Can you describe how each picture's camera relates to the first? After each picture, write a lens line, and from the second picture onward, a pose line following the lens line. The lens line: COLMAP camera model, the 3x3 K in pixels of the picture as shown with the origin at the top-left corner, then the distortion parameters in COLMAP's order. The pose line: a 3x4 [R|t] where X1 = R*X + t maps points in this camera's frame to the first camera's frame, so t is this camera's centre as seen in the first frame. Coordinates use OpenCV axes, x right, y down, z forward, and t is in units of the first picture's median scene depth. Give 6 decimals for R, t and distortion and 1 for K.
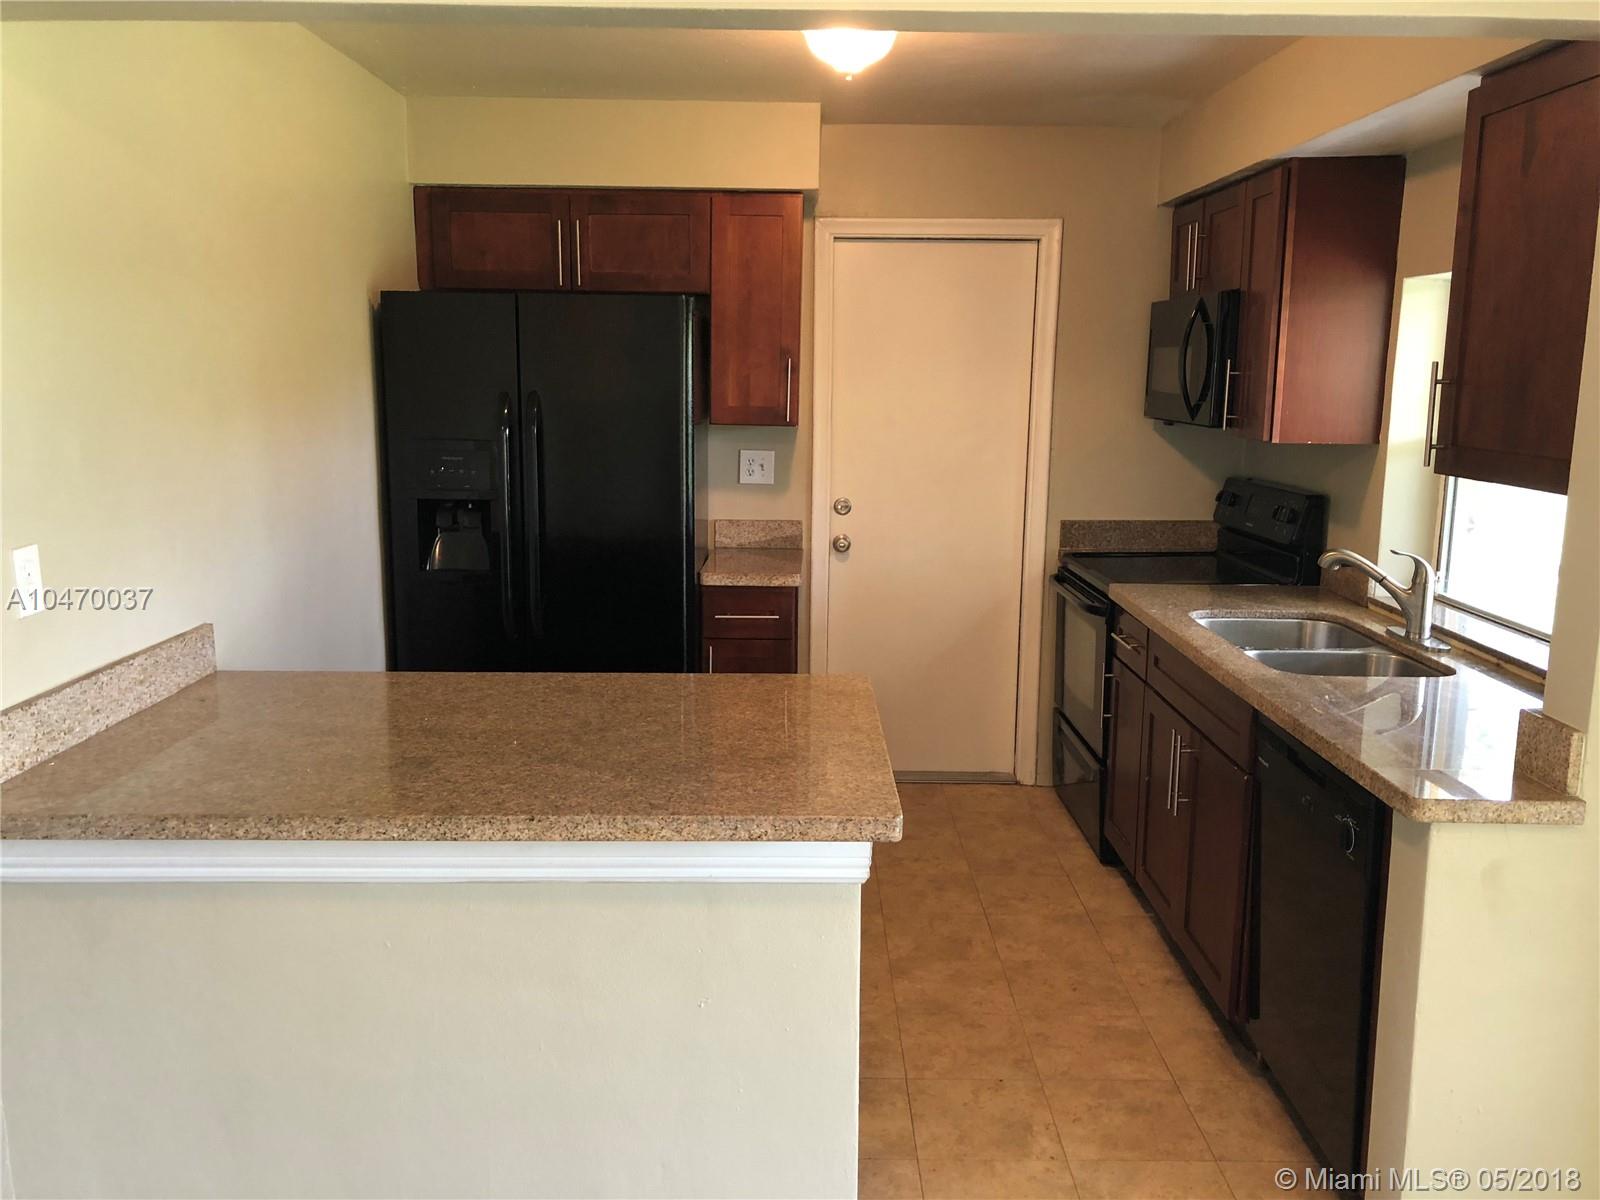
lens RADIAL K [[1302.9, 0, 802.7], [0, 1302.9, 598.6], [0, 0, 1]] dist [0.032364, -0.024735]
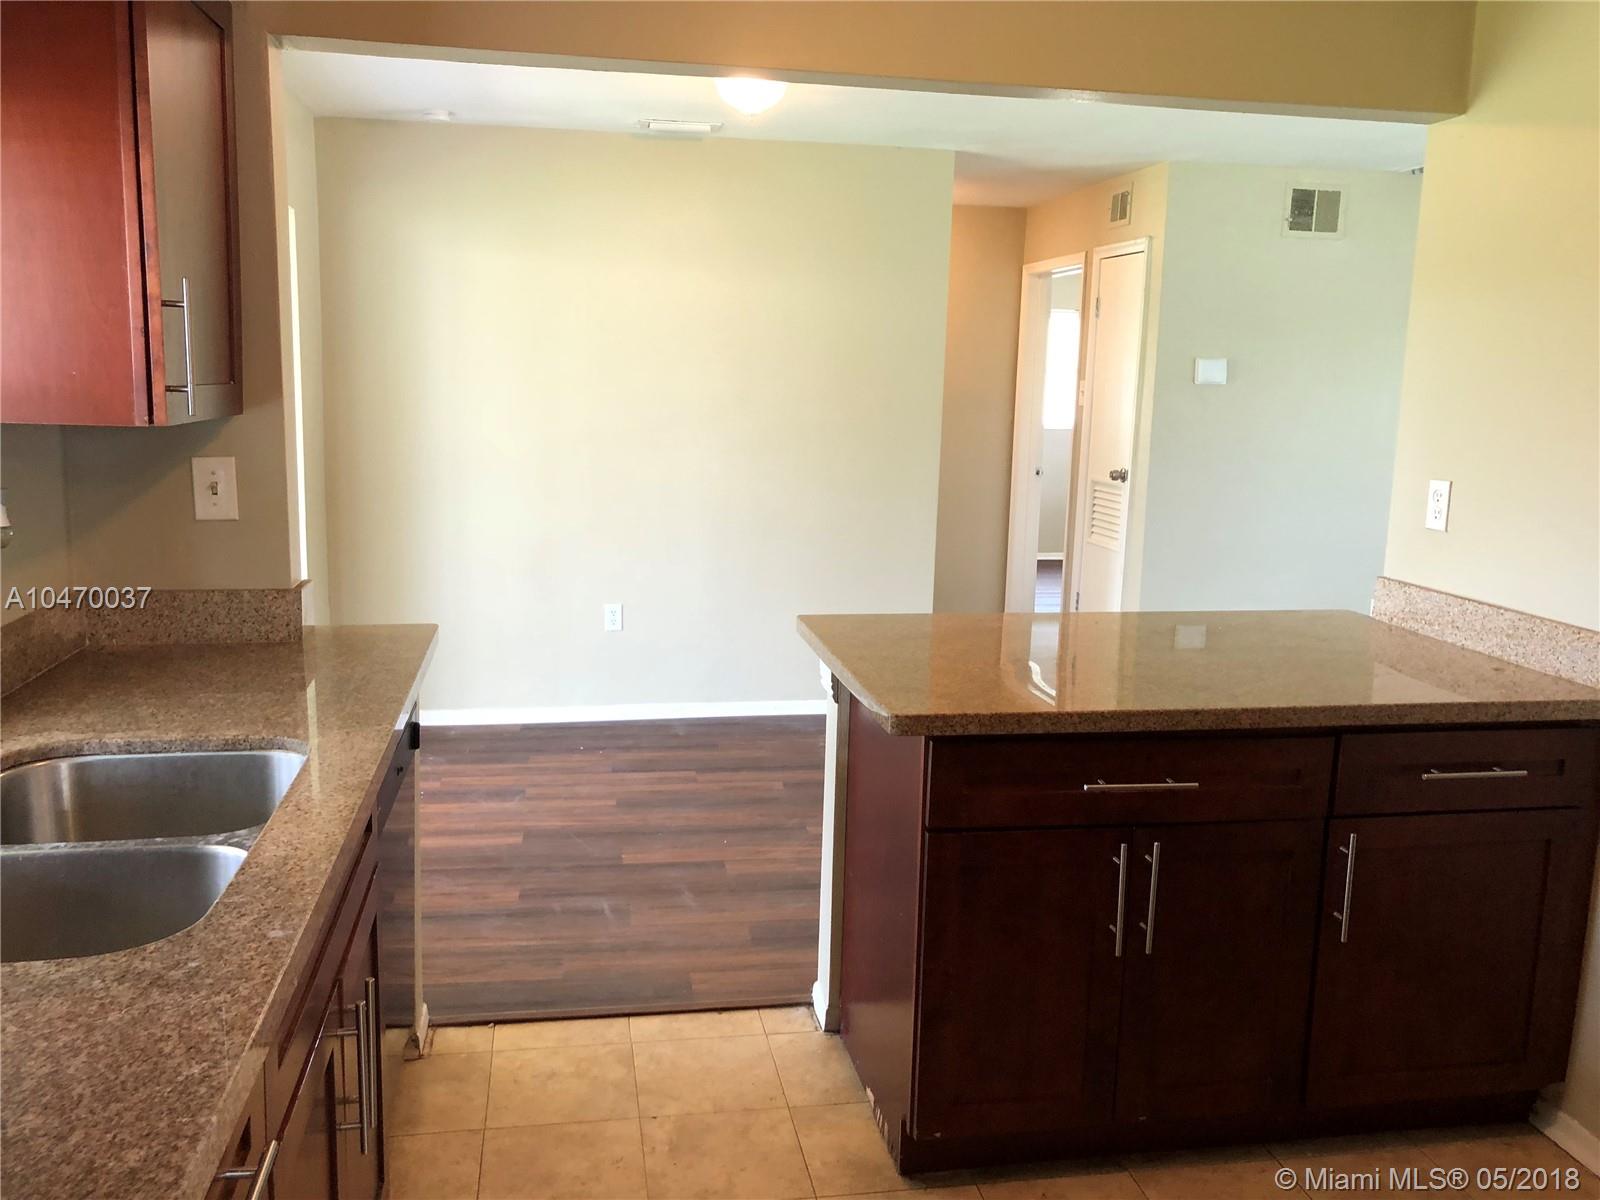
lens RADIAL K [[1302.9, 0, 795.3], [0, 1302.9, 603.5], [0, 0, 1]] dist [0.032364, -0.024735]
pose [[-0.984457, -0.005513, -0.175542, 0.260336], [-0.066473, 0.936846, 0.343367, -0.280813], [0.162563, 0.349698, -0.922651, 1.787711]]
